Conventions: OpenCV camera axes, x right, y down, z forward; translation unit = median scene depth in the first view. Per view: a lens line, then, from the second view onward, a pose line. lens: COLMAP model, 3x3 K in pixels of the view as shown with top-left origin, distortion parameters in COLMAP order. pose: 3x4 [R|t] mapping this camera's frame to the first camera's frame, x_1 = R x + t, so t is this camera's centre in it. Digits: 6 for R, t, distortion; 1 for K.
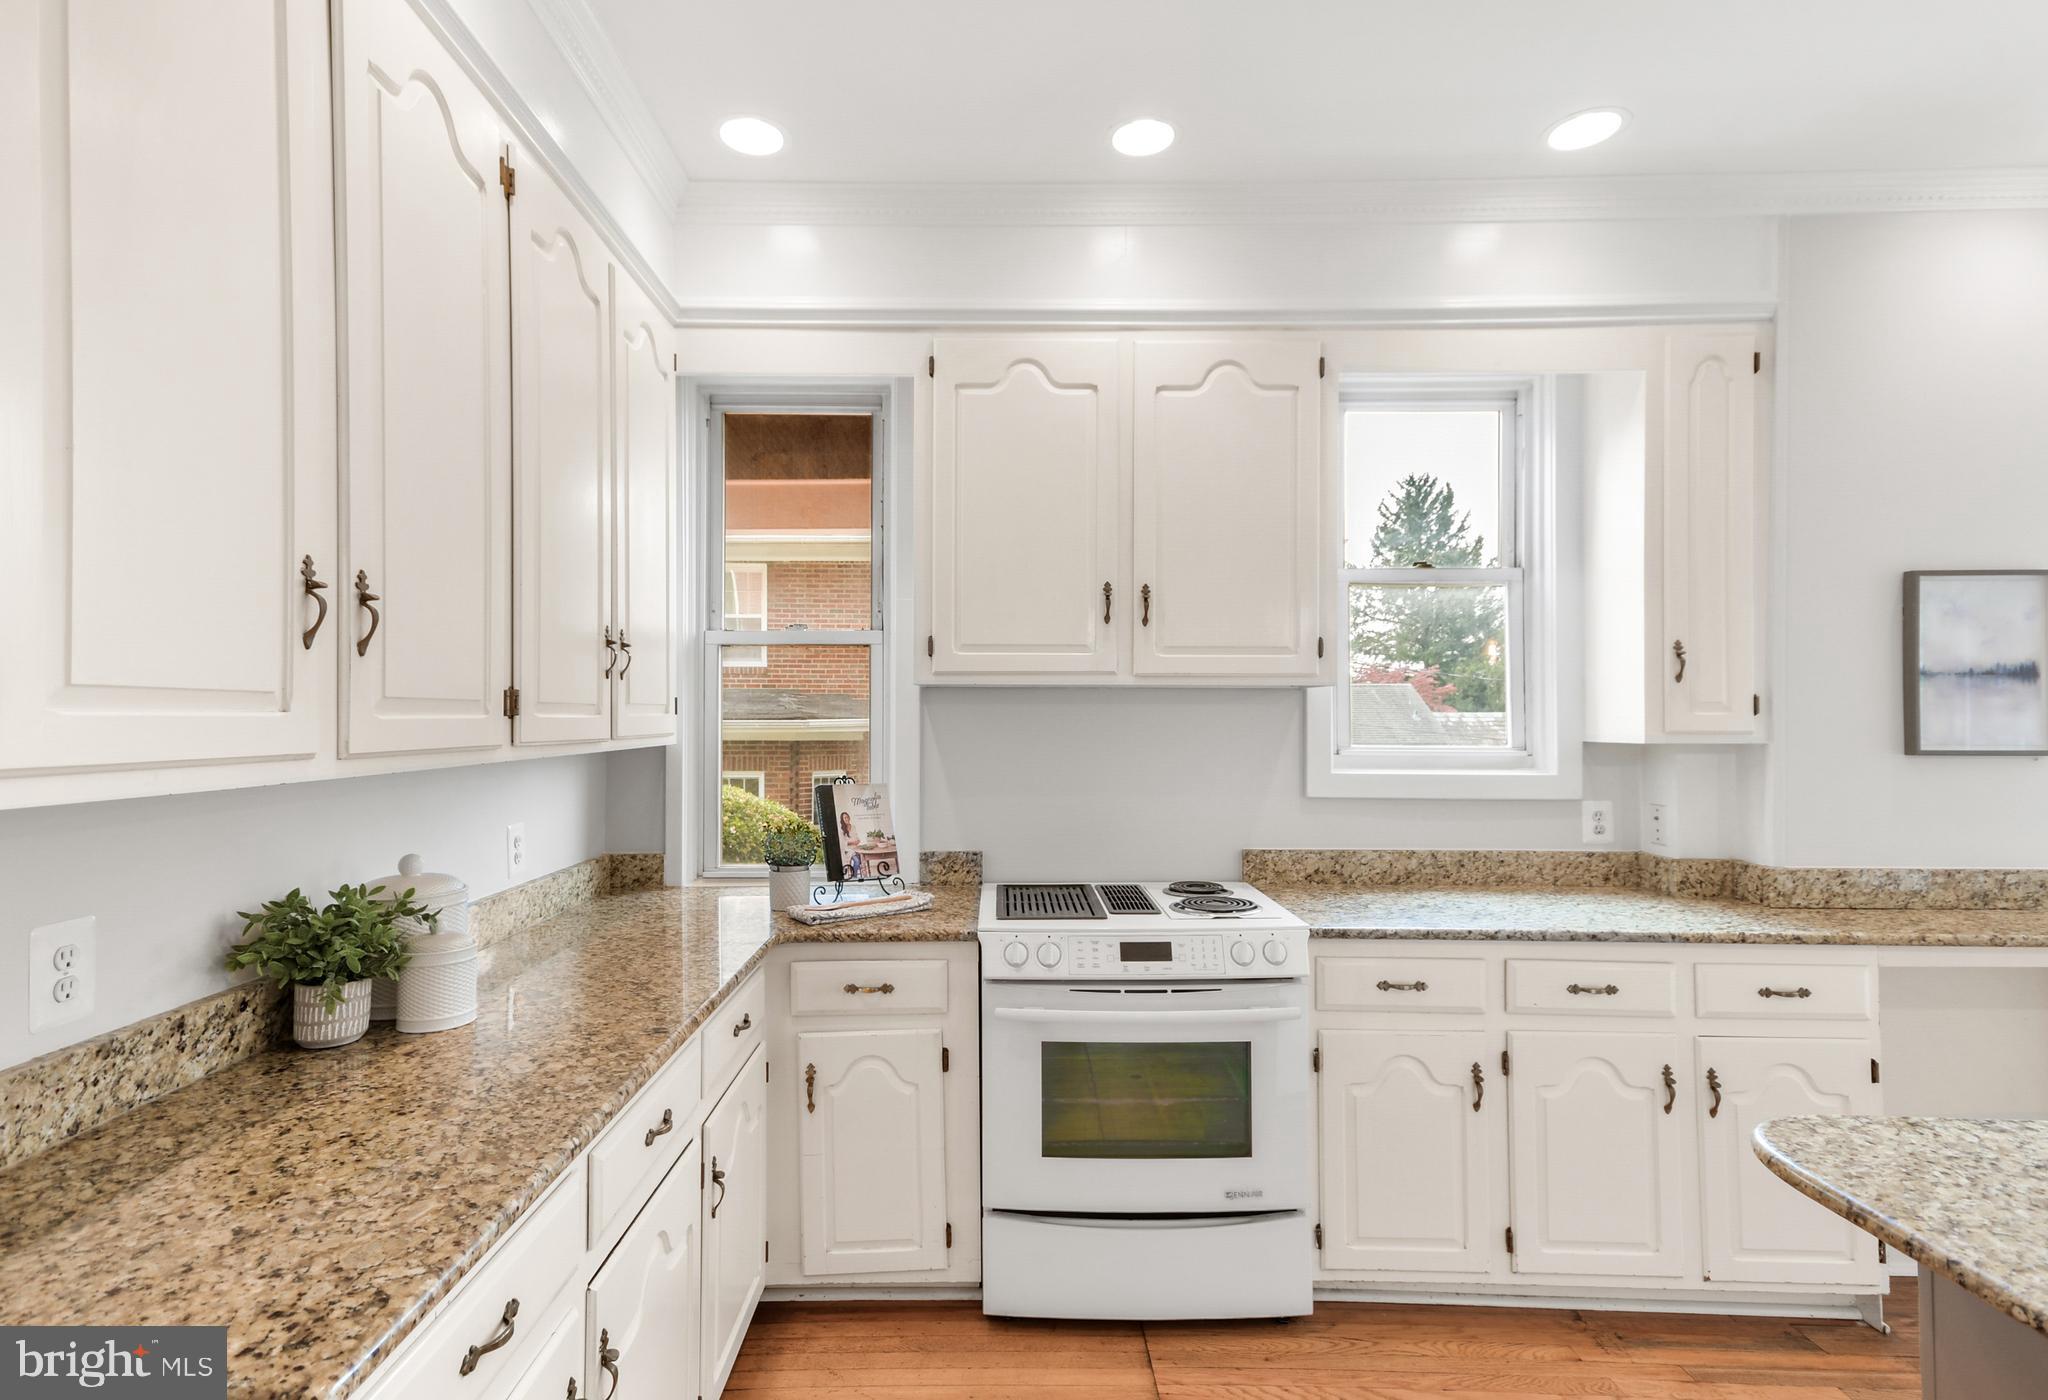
lens RADIAL K [[1037.7, 0, 1004.9], [0, 1037.7, 704.3], [0, 0, 1]] dist [0.045991, 0.001531]
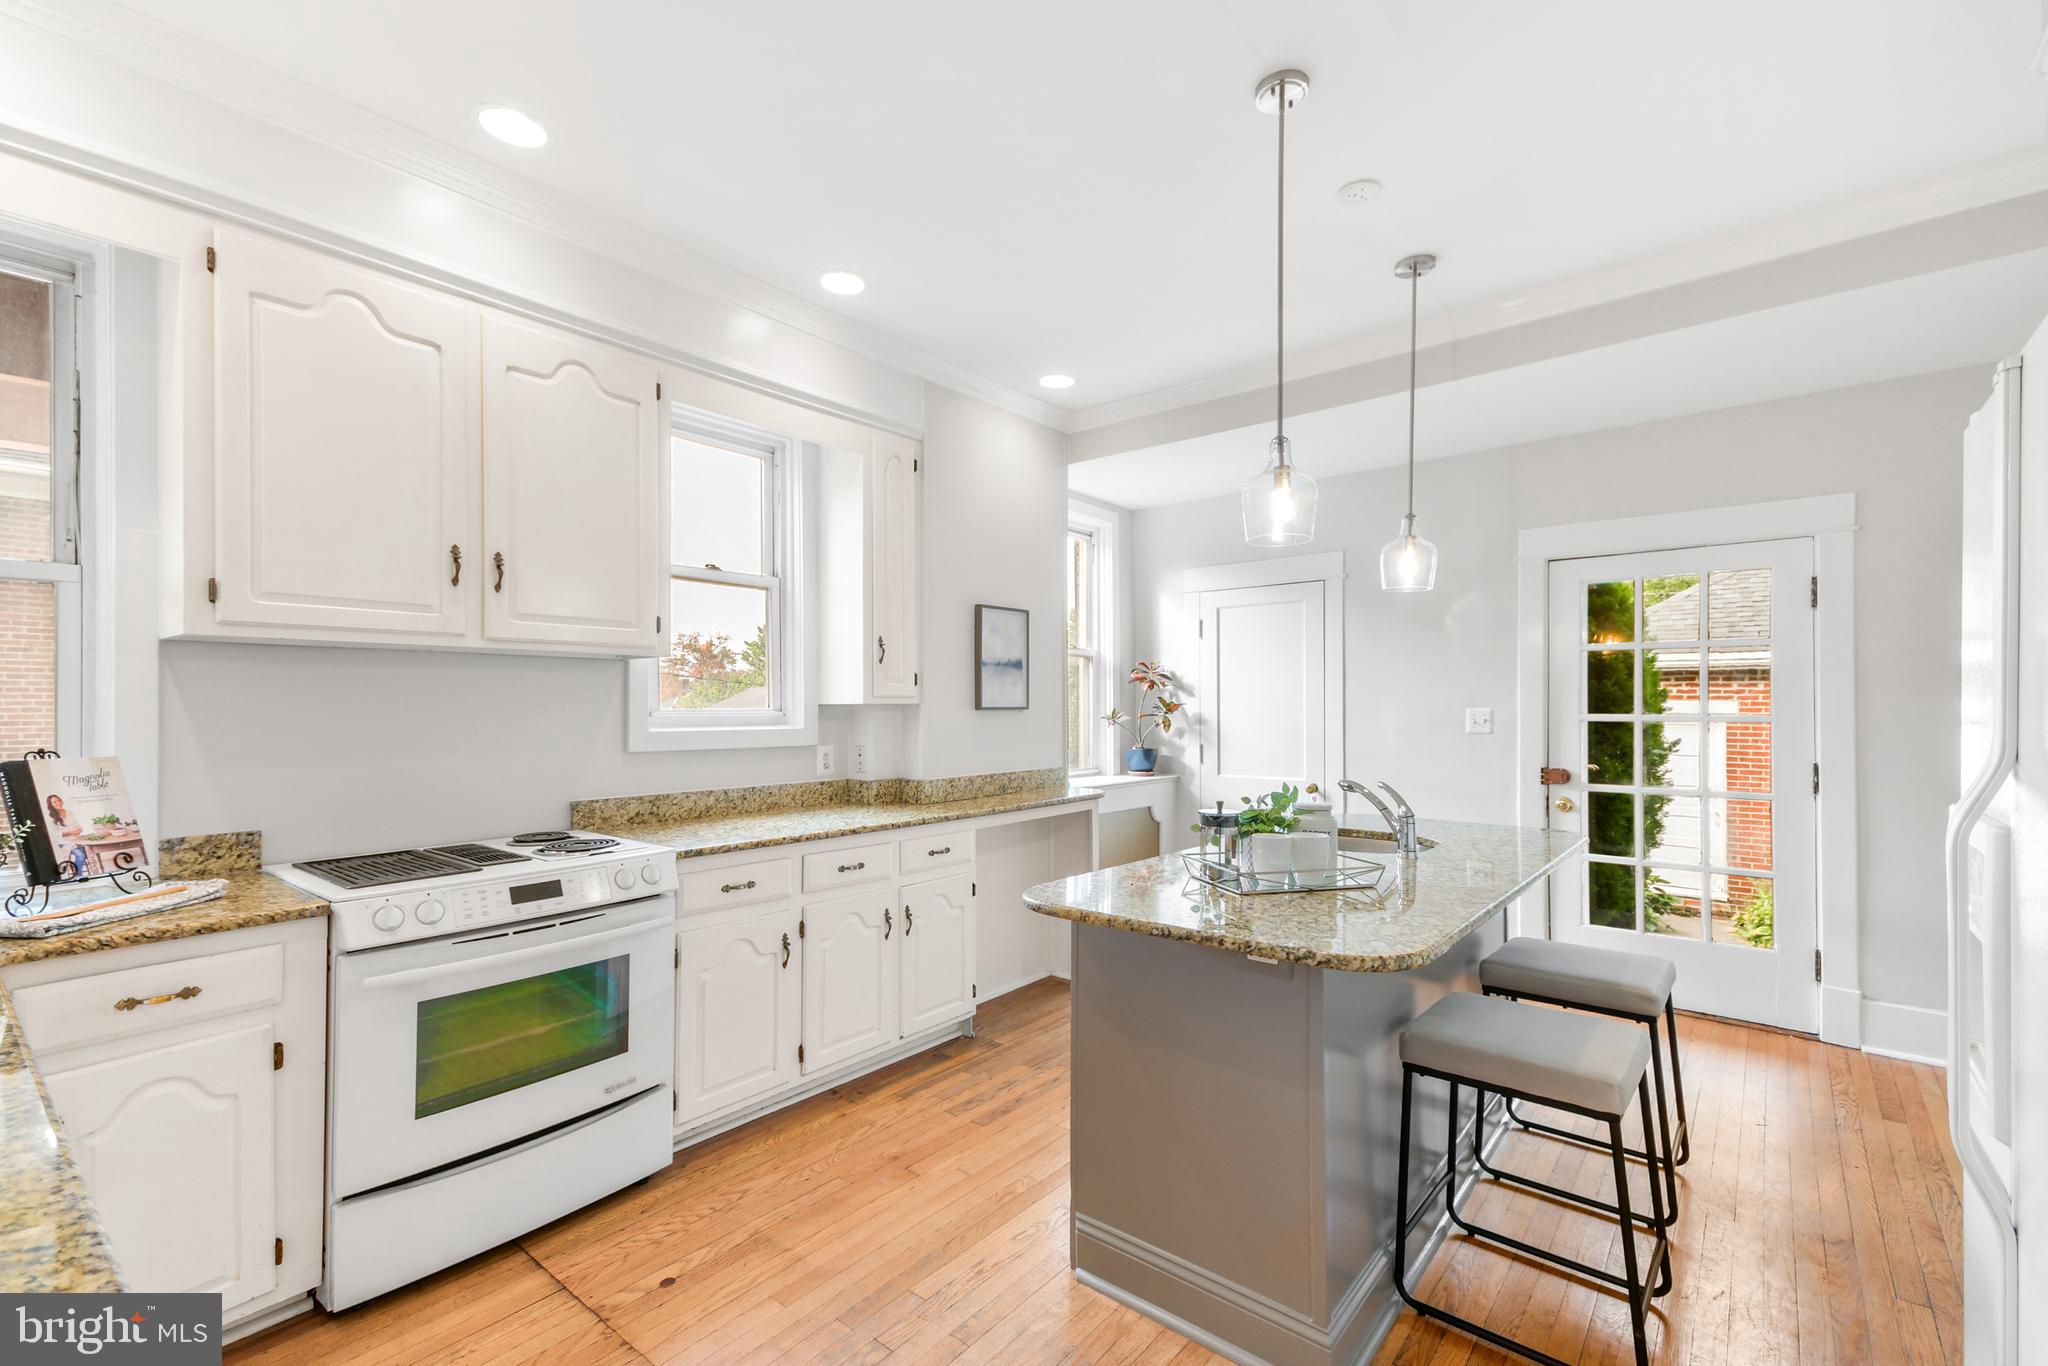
lens RADIAL K [[886.4, 0, 1016.6], [0, 886.4, 702.4], [0, 0, 1]] dist [0.039720, 0.000263]
pose [[0.648689, 0.001008, 0.761053, -0.223571], [-0.006469, 0.999970, 0.004190, 0.029648], [-0.761026, -0.007641, 0.648676, 0.015607]]
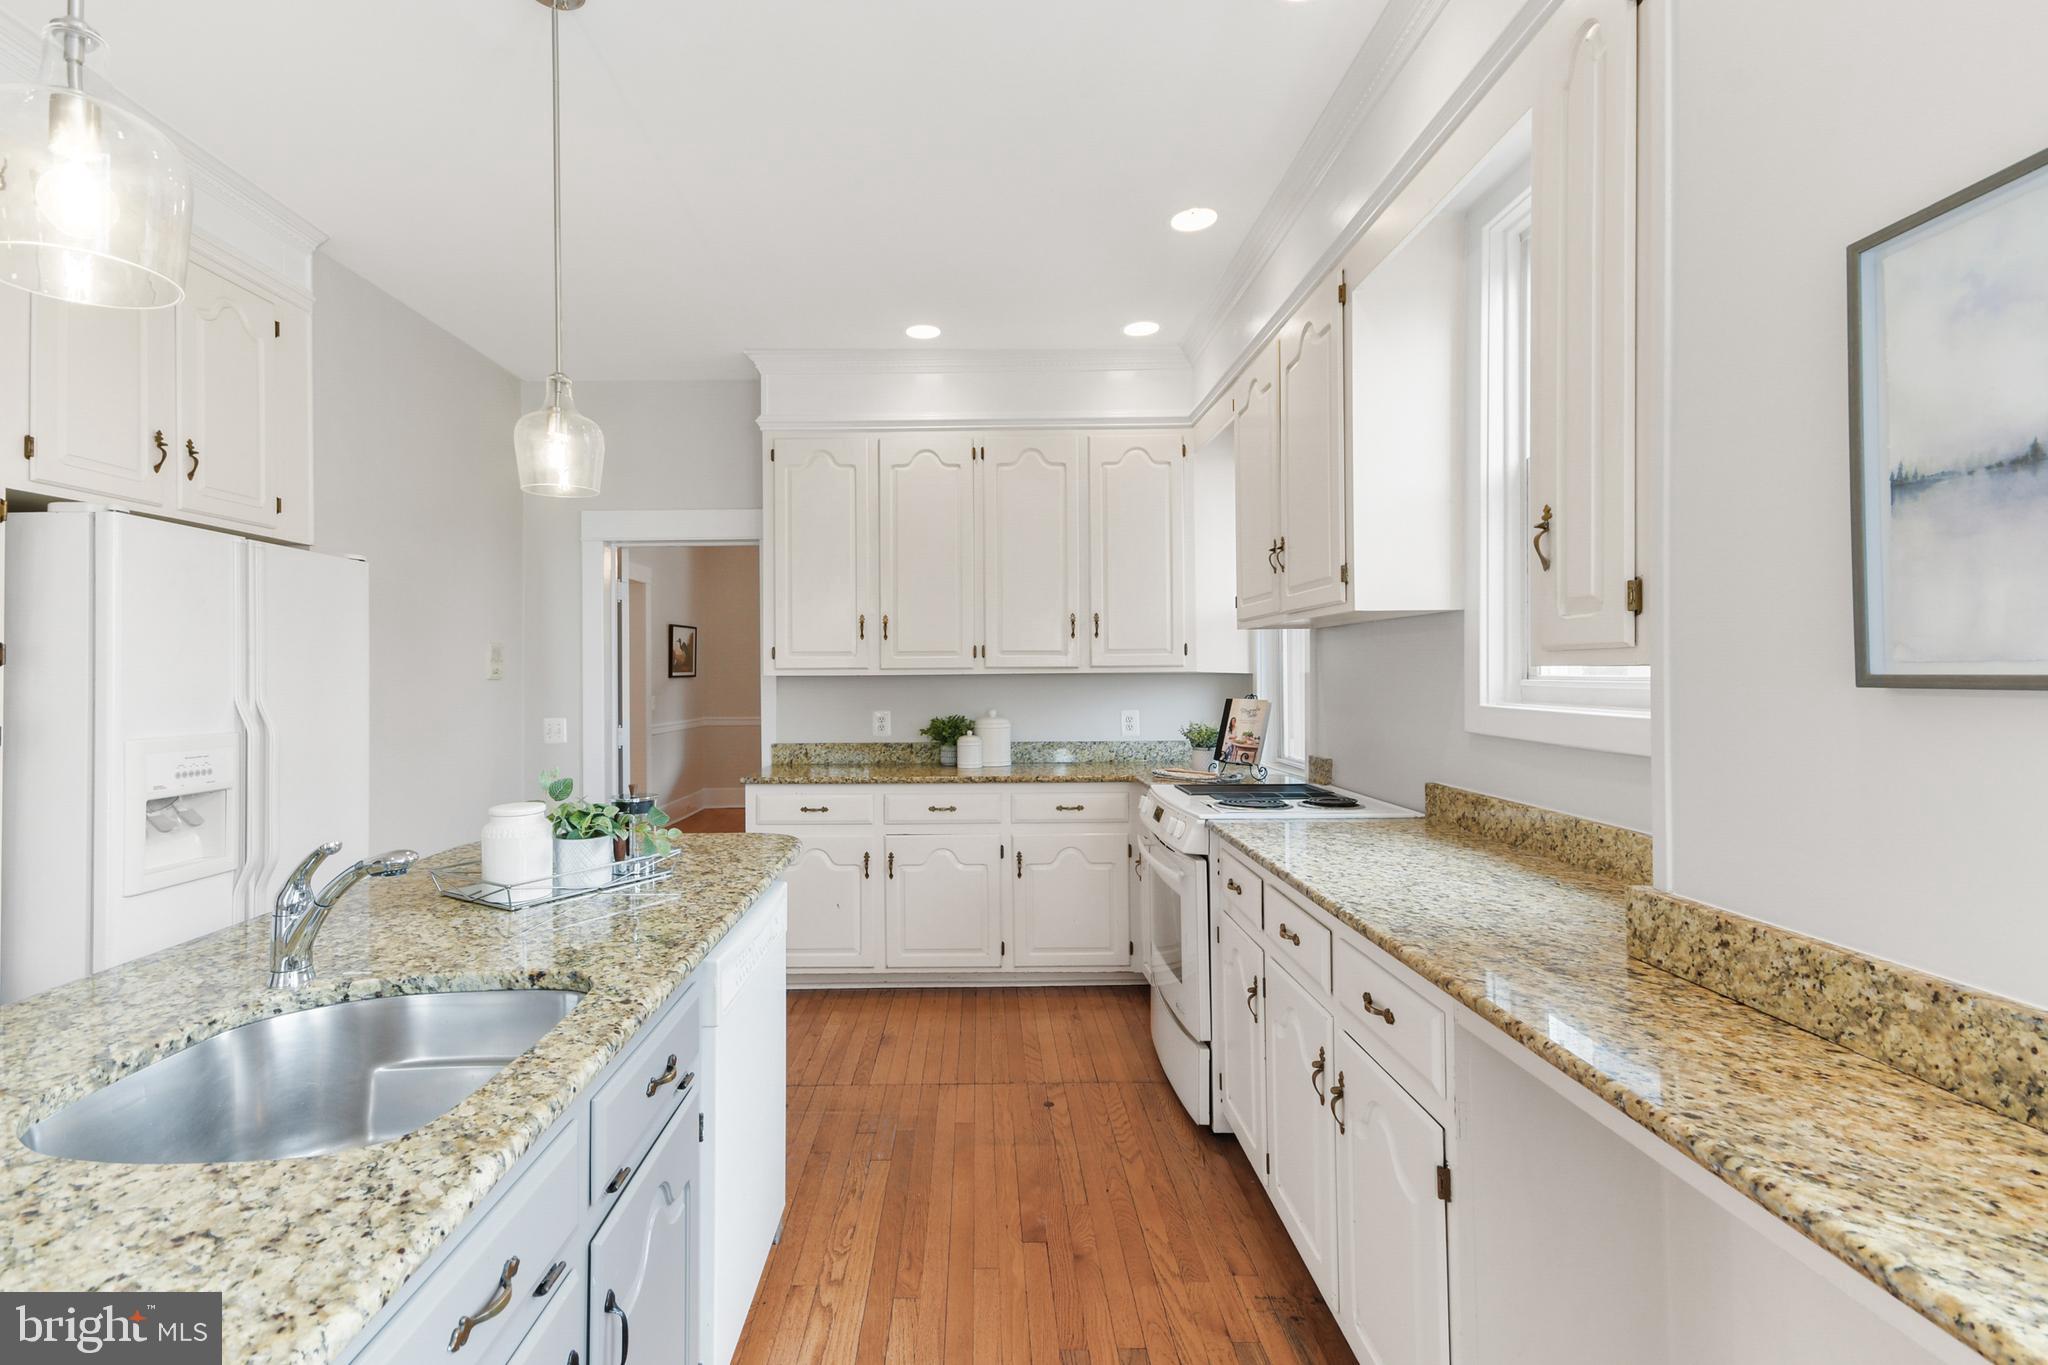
lens RADIAL K [[941.2, 0, 962.3], [0, 941.2, 665.5], [0, 0, 1]] dist [0.018908, 0.000301]
pose [[-0.026263, -0.009053, -0.999614, 1.275084], [0.017917, 0.999794, -0.009526, 0.037756], [0.999495, -0.018160, -0.026095, 0.685772]]
